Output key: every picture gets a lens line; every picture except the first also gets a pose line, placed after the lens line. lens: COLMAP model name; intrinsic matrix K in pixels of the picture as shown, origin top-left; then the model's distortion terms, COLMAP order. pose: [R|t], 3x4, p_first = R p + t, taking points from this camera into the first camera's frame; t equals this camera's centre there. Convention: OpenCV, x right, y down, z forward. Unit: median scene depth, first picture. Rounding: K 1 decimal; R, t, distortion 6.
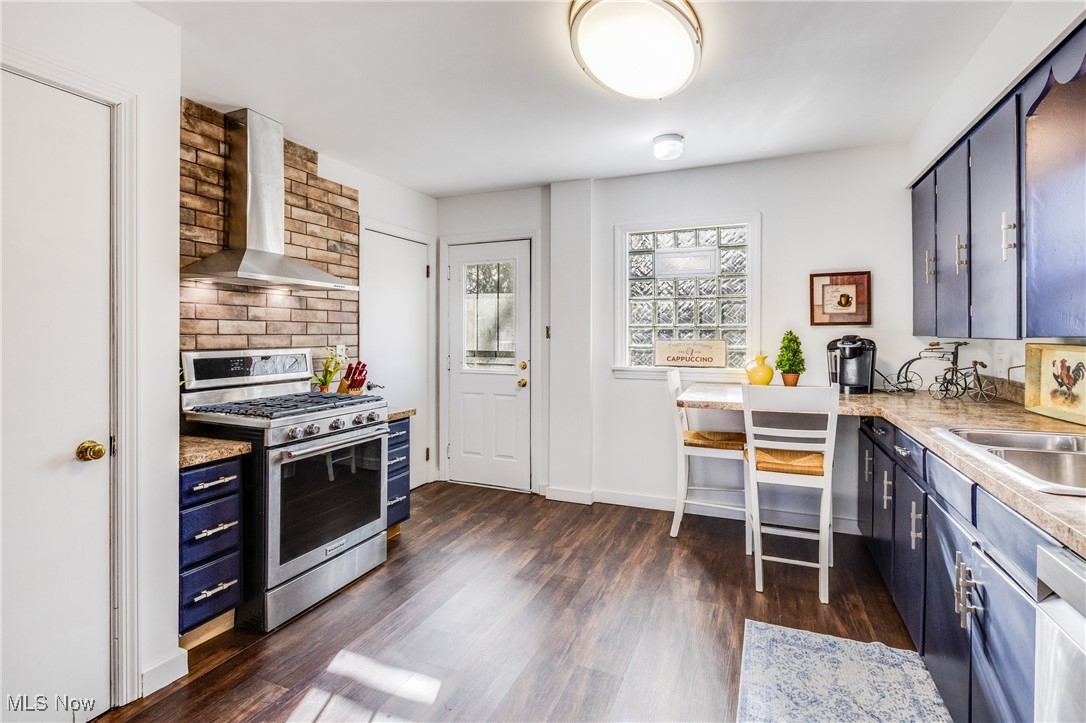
lens RADIAL K [[514.8, 0, 540.2], [0, 514.8, 337.0], [0, 0, 1]] dist [-0.002763, -0.000726]
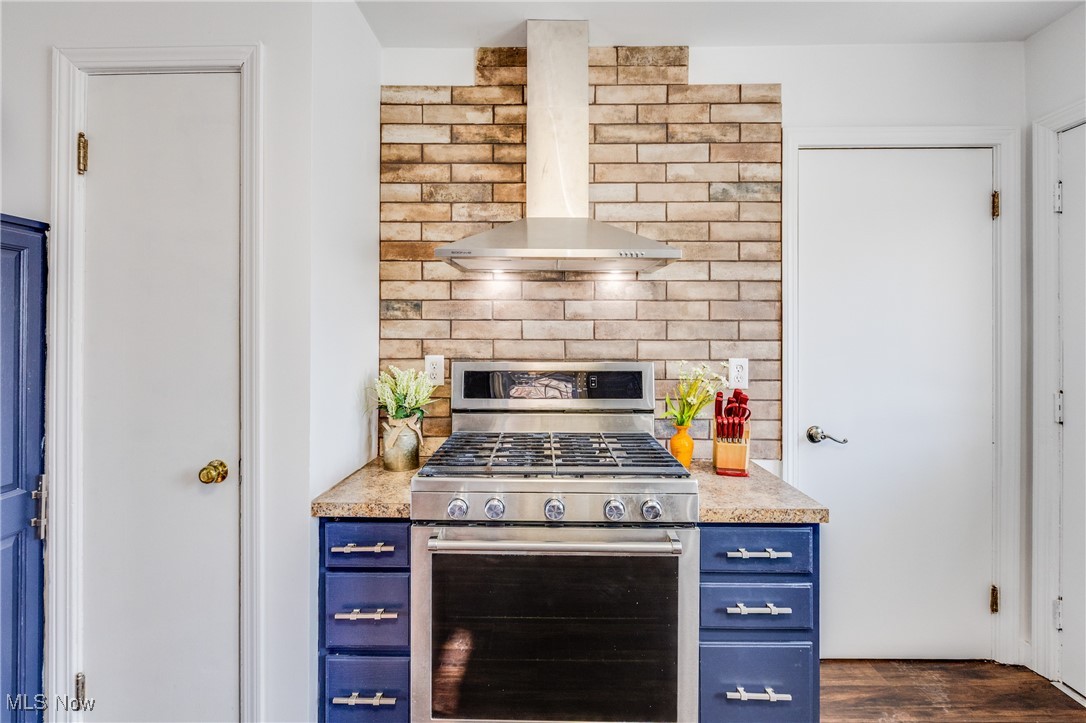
lens RADIAL K [[514.8, 0, 540.2], [0, 514.8, 337.0], [0, 0, 1]] dist [-0.002763, -0.000726]
pose [[0.377225, -0.002061, -0.926119, 0.081341], [-0.007171, 0.999961, -0.005146, -0.004420], [0.926094, 0.008582, 0.377196, 0.671018]]
